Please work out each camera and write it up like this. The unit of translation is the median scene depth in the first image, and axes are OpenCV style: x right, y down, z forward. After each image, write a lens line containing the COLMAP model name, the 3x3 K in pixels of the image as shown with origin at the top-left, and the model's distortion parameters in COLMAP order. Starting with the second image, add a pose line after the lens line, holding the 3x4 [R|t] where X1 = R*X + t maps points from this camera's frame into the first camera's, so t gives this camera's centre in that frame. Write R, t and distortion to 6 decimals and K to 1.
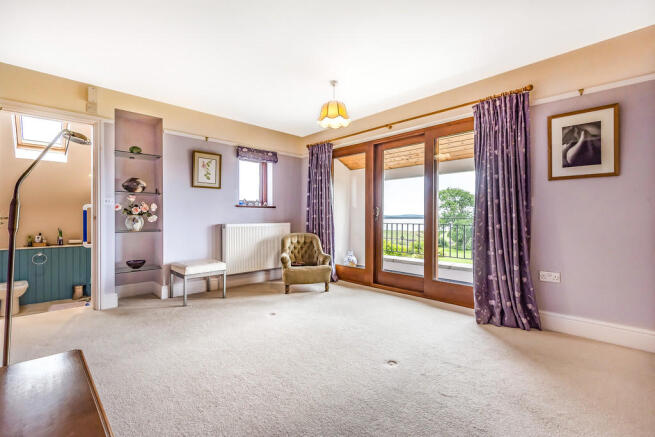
lens RADIAL K [[299.7, 0, 326.6], [0, 299.7, 220.3], [0, 0, 1]] dist [0.001548, -0.012509]
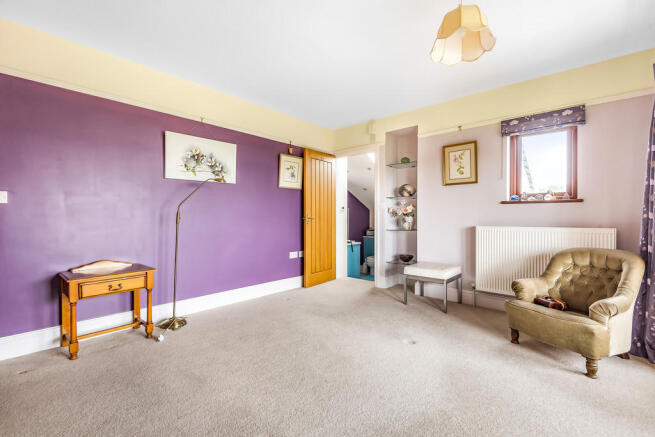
lens RADIAL K [[299.7, 0, 326.6], [0, 299.7, 220.3], [0, 0, 1]] dist [0.001548, -0.012509]
pose [[0.020695, 0.009978, -0.999736, 0.464539], [-0.009986, 0.999902, 0.009773, -0.007979], [0.999736, 0.009781, 0.020793, 0.595013]]
